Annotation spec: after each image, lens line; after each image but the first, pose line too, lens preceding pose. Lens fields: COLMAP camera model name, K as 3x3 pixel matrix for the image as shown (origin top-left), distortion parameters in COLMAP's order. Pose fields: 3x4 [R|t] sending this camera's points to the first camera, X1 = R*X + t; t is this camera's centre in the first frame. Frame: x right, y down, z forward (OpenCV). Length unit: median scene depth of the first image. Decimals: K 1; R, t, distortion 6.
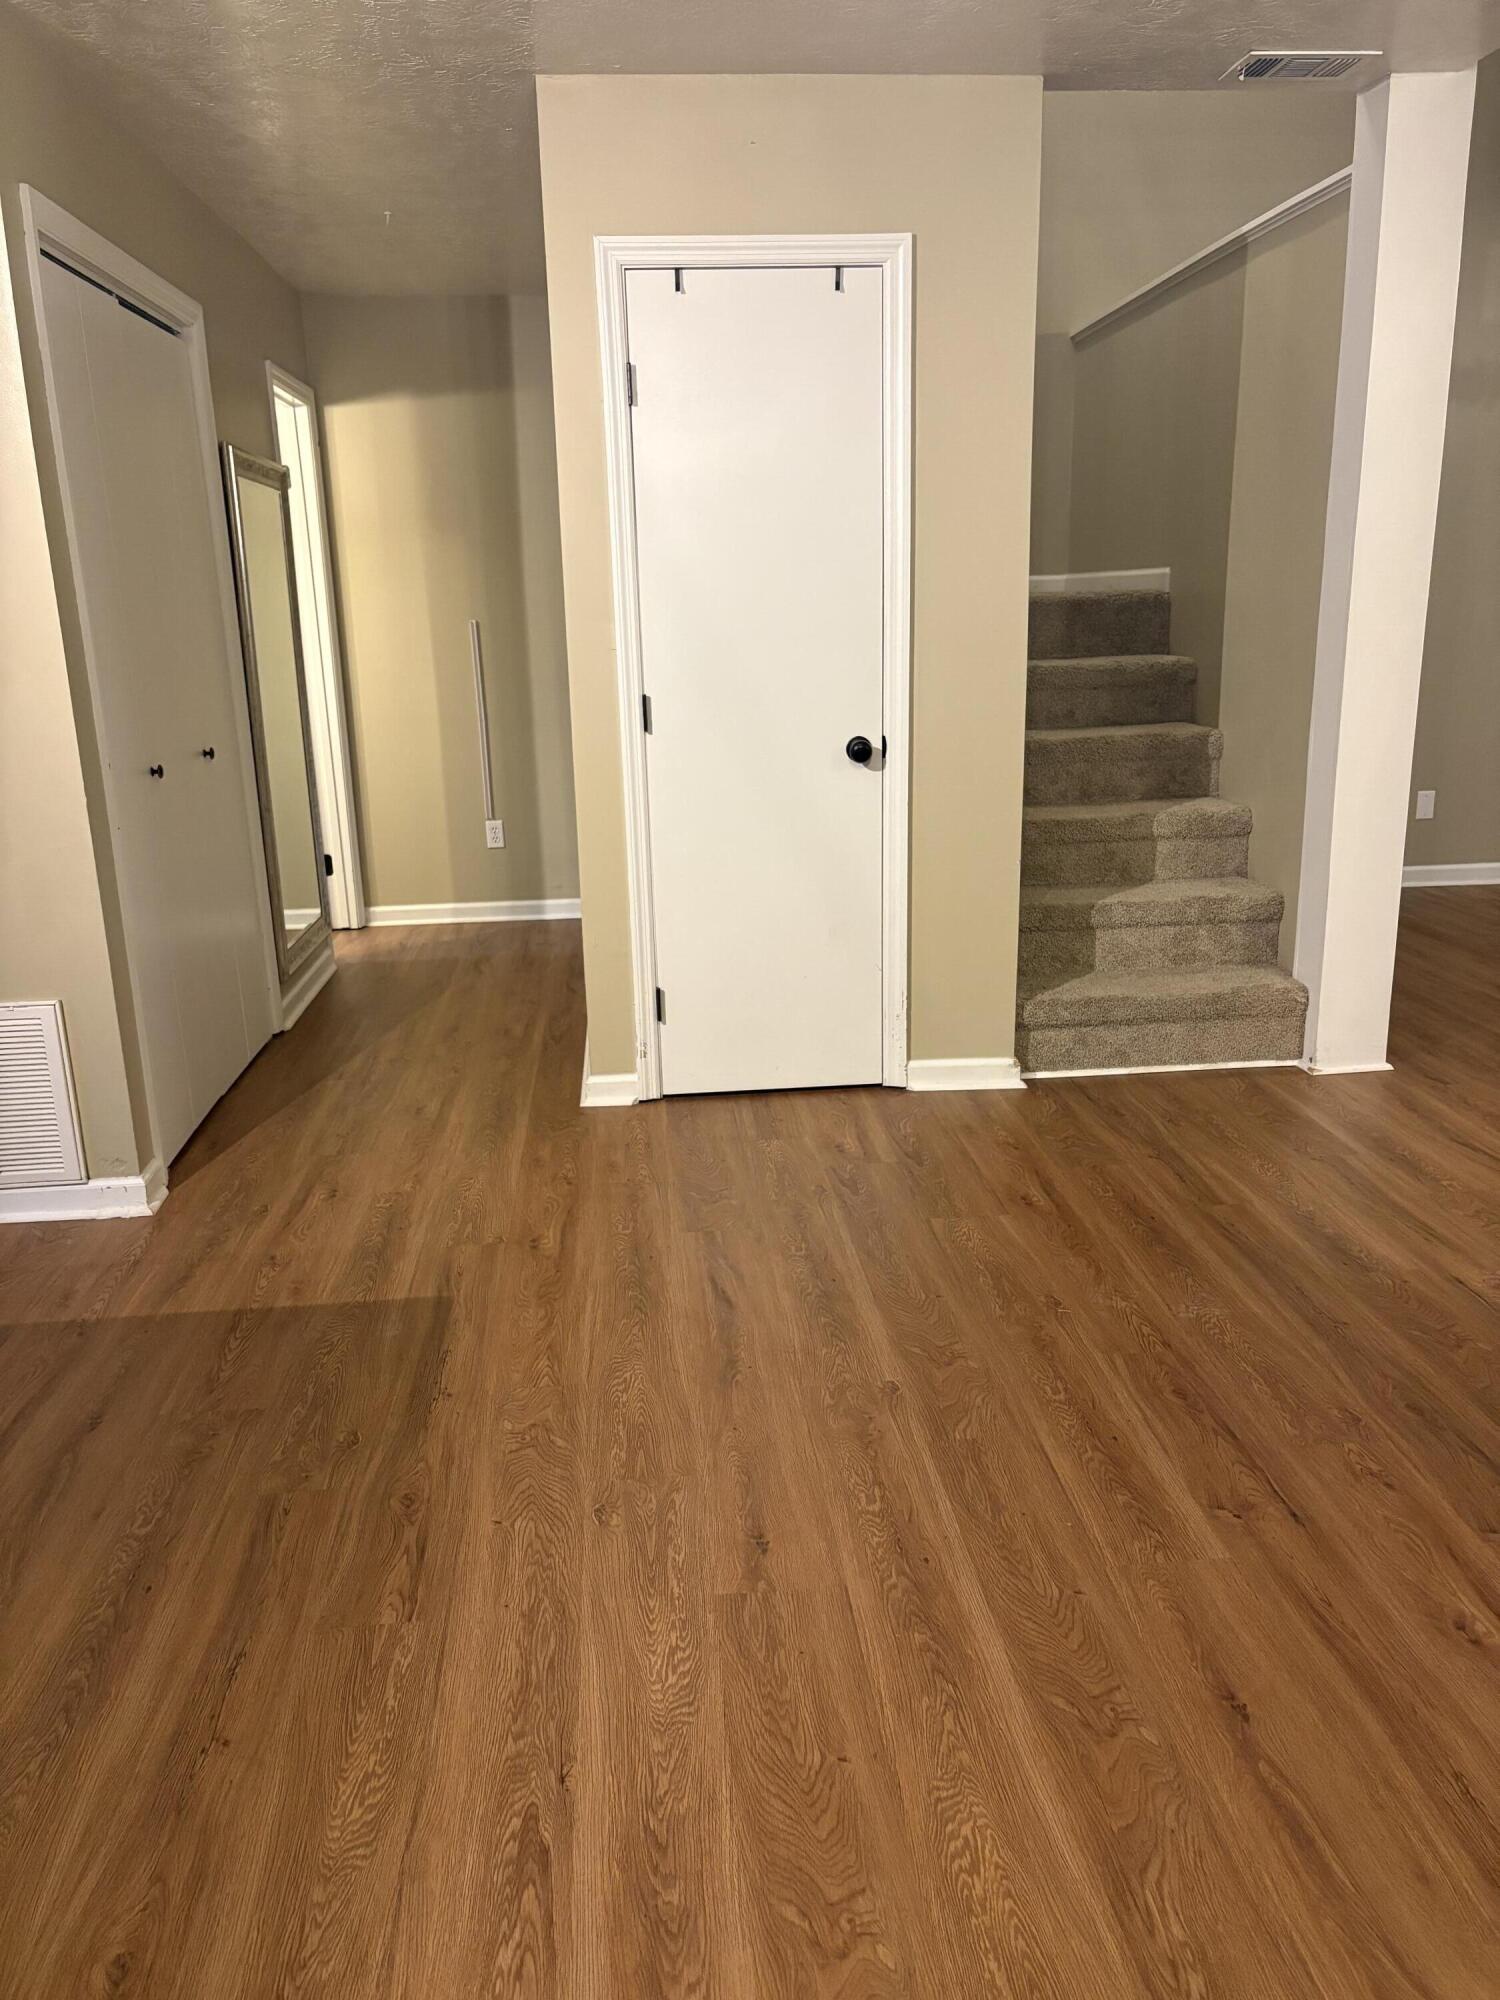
lens RADIAL K [[1512.7, 0, 749.4], [0, 1512.7, 1009.0], [0, 0, 1]] dist [0.050176, -0.002527]
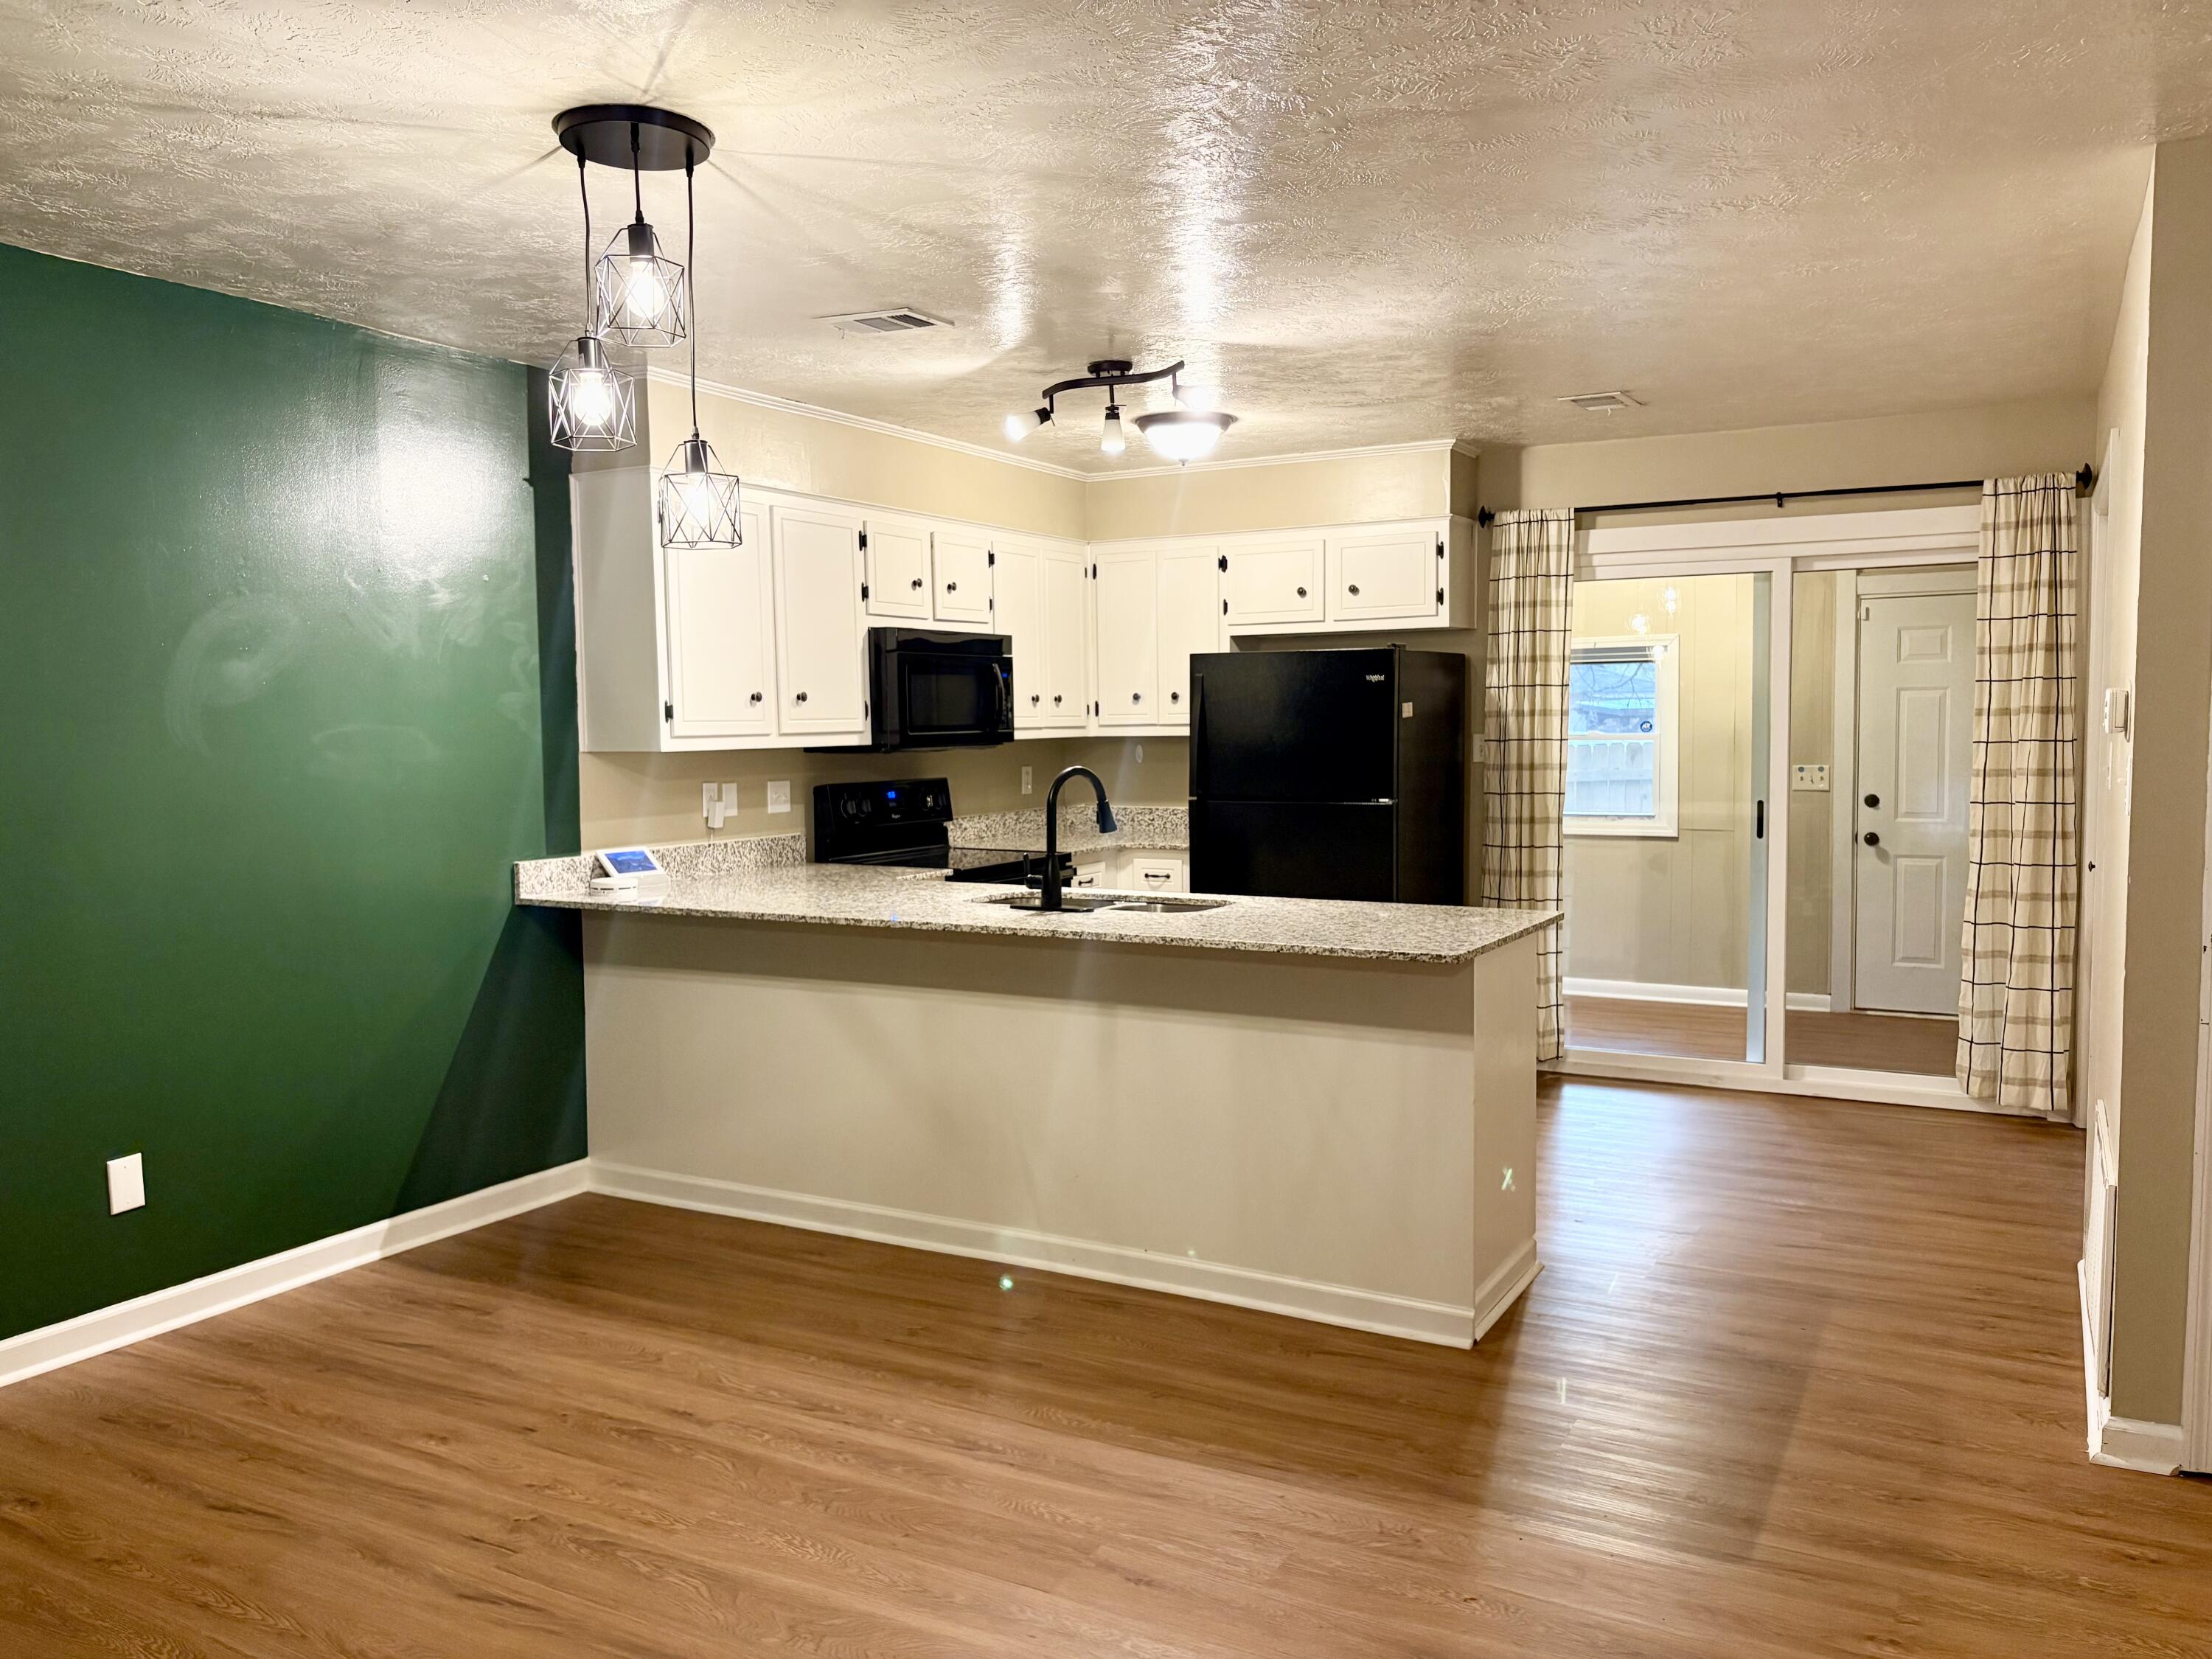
lens RADIAL K [[1673.0, 0, 1104.3], [0, 1673.0, 832.9], [0, 0, 1]] dist [0.050176, -0.002527]
pose [[-0.550501, 0.083911, -0.830607, 1.179182], [-0.198856, 0.953118, 0.228083, -0.539271], [0.810805, 0.290732, -0.508007, 1.668663]]
